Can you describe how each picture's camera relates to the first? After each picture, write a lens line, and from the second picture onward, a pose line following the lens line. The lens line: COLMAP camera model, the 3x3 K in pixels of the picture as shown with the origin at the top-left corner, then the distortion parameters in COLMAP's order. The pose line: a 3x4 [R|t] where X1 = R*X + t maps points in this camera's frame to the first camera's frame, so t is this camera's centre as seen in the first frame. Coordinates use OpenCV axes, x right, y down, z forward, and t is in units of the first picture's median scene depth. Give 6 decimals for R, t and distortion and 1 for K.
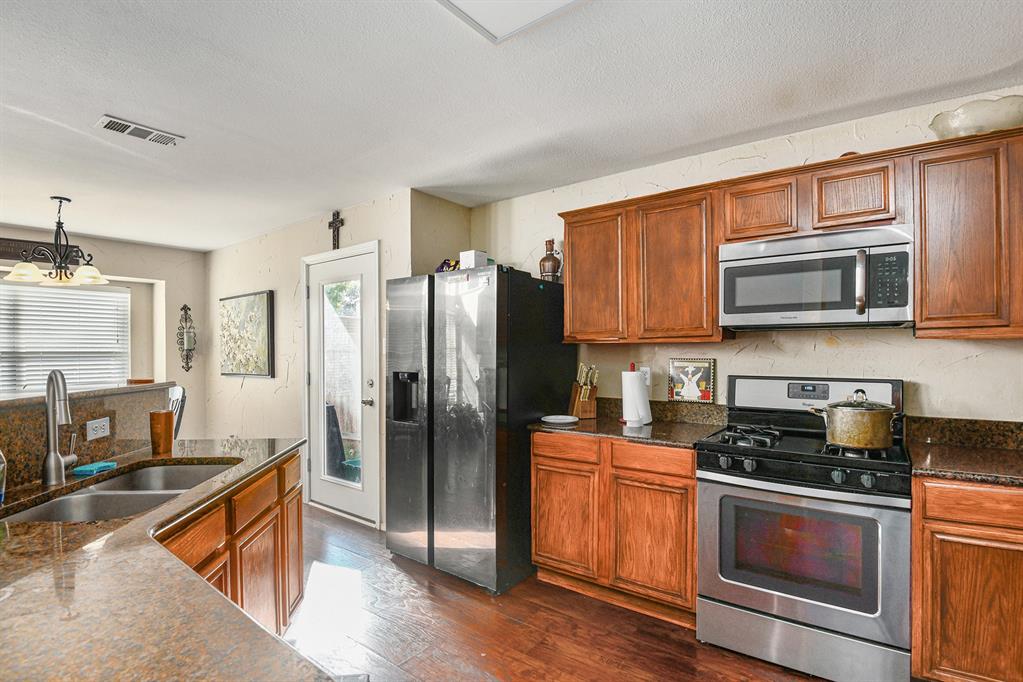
lens RADIAL K [[479.5, 0, 509.2], [0, 479.5, 349.5], [0, 0, 1]] dist [-0.018926, -0.012649]
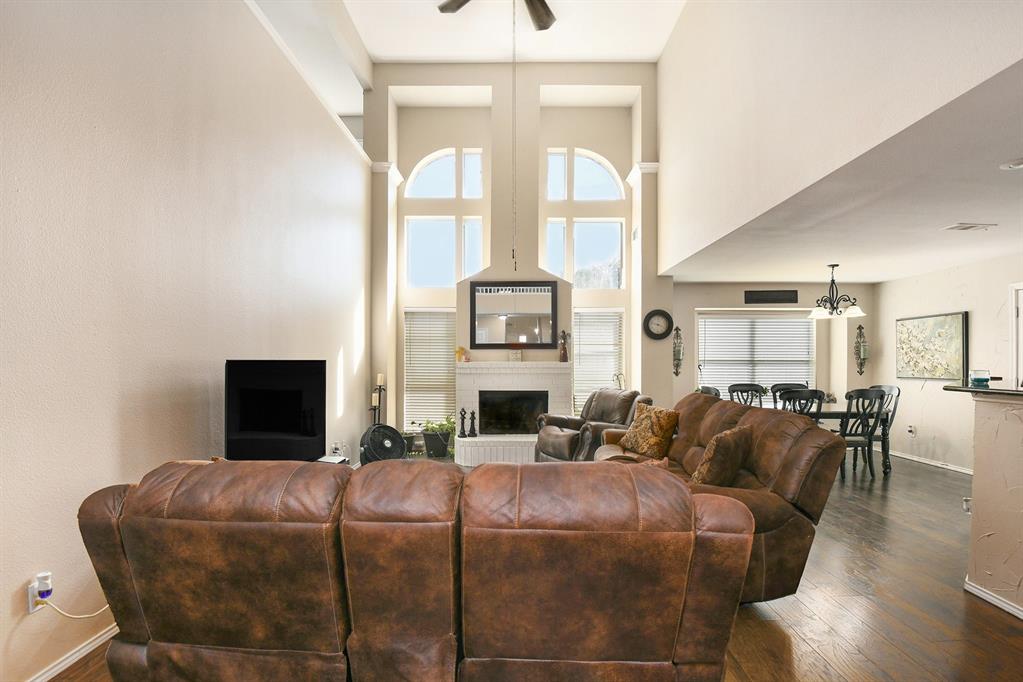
lens RADIAL K [[480.4, 0, 510.5], [0, 480.4, 363.0], [0, 0, 1]] dist [-0.020076, -0.013046]
pose [[0.583192, 0.014433, -0.812206, -0.221997], [-0.007244, 0.999895, 0.012567, 0.003735], [0.812302, -0.001445, 0.583235, -0.733057]]
